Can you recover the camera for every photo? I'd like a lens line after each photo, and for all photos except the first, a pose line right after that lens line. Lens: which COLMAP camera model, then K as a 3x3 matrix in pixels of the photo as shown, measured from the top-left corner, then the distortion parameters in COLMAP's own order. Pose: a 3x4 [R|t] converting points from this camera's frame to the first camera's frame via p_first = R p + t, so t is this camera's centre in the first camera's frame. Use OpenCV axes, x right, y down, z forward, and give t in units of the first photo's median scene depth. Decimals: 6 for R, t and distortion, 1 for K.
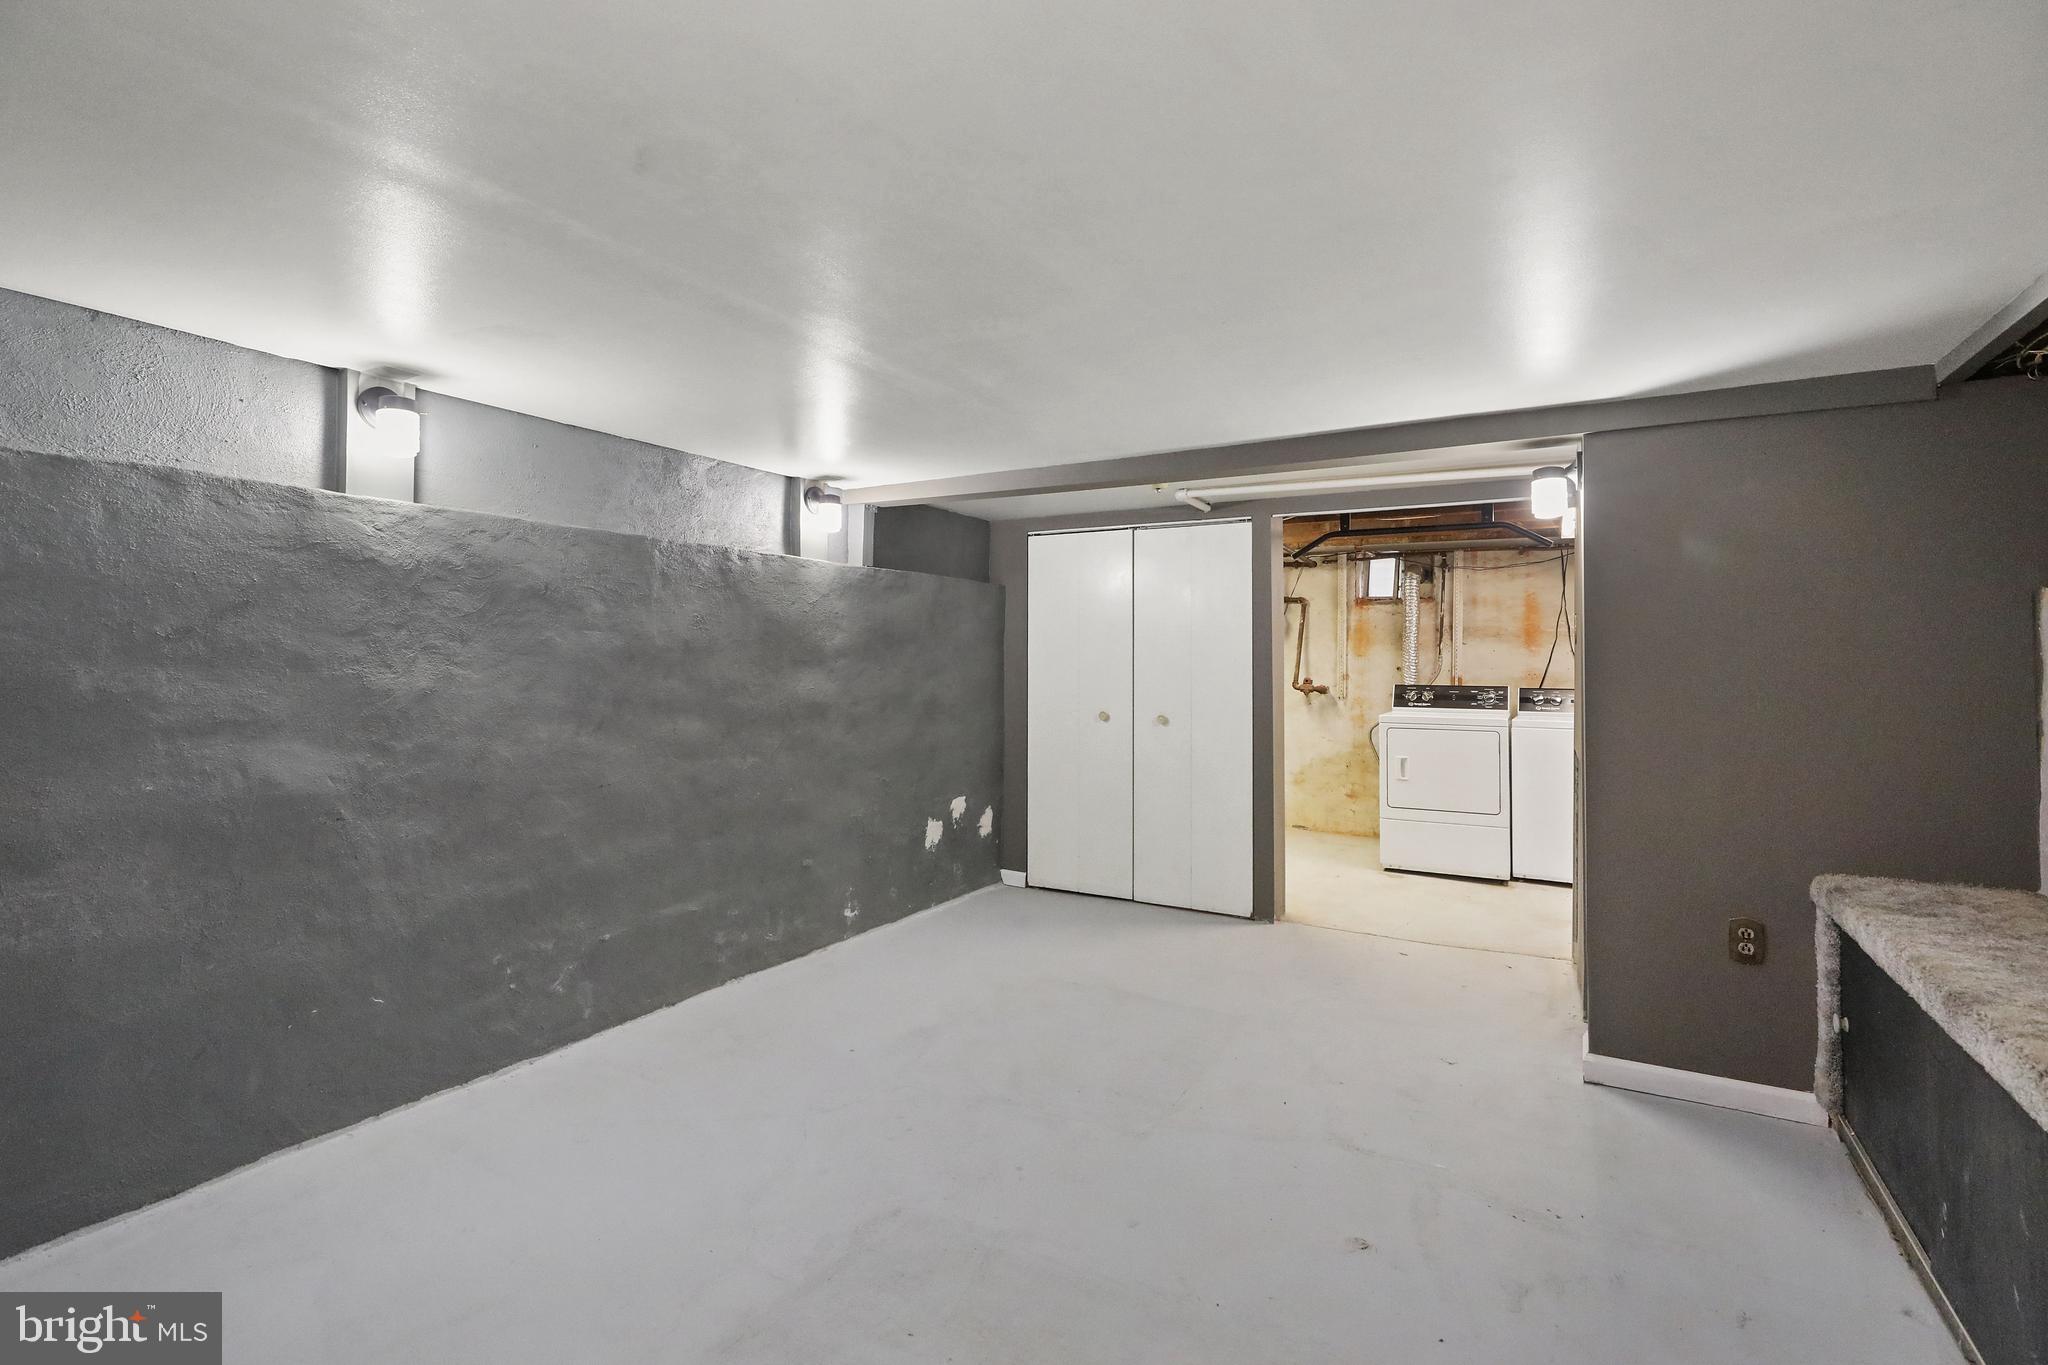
lens RADIAL K [[933.9, 0, 997.5], [0, 933.9, 648.4], [0, 0, 1]] dist [-0.000107, -0.000077]
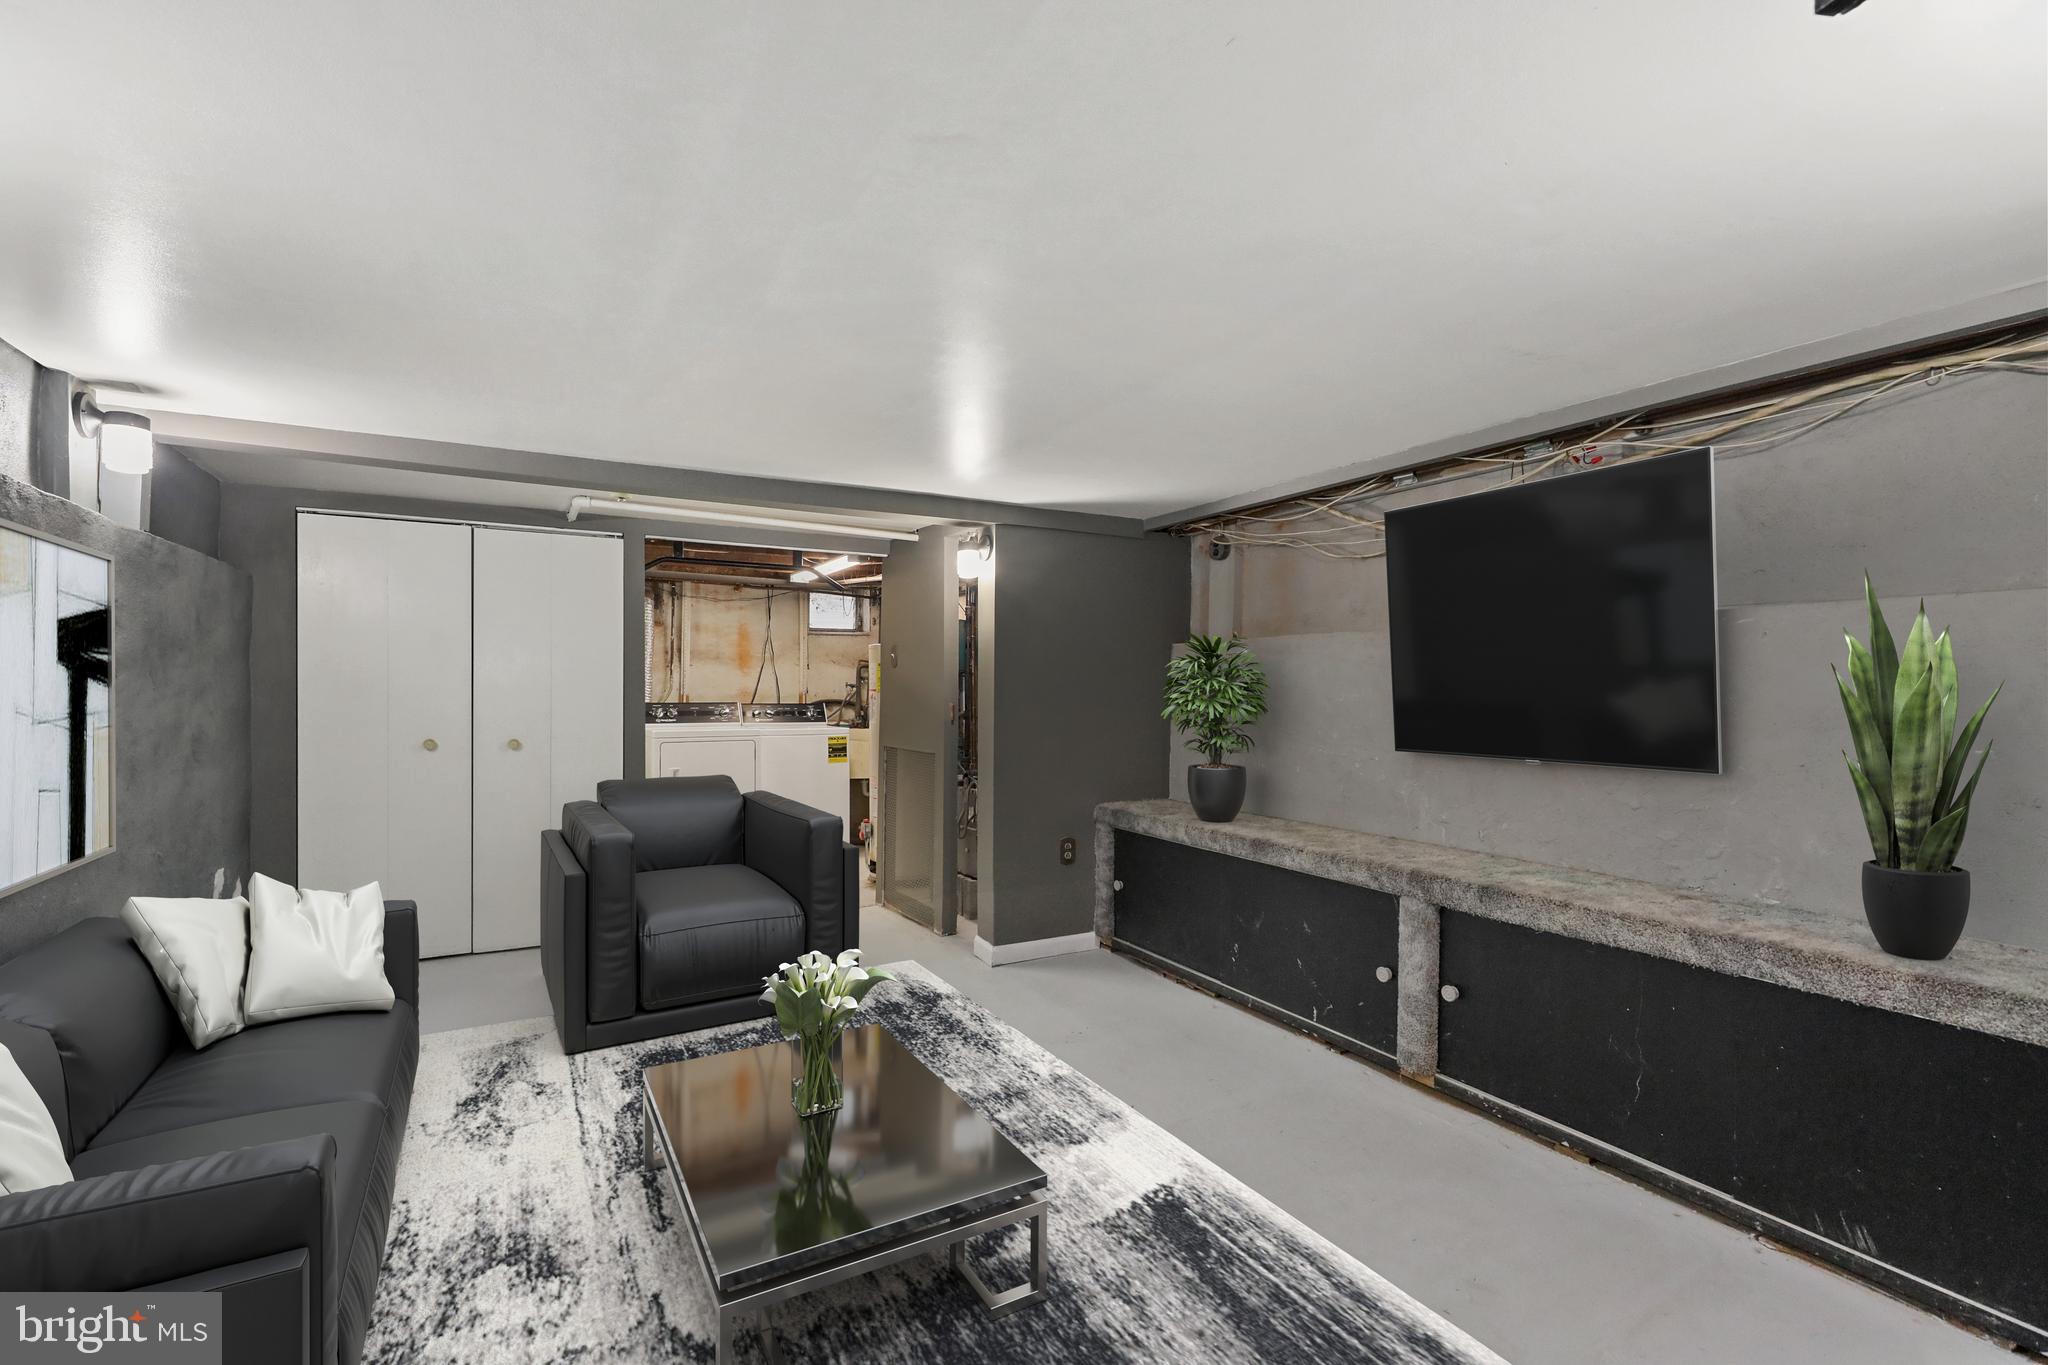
lens RADIAL K [[933.9, 0, 994.7], [0, 933.9, 686.3], [0, 0, 1]] dist [-0.000107, -0.000077]
pose [[0.514578, -0.001633, 0.857442, -0.331365], [-0.014081, 0.999847, 0.010354, 0.004333], [-0.857328, -0.017401, 0.514477, 0.132362]]
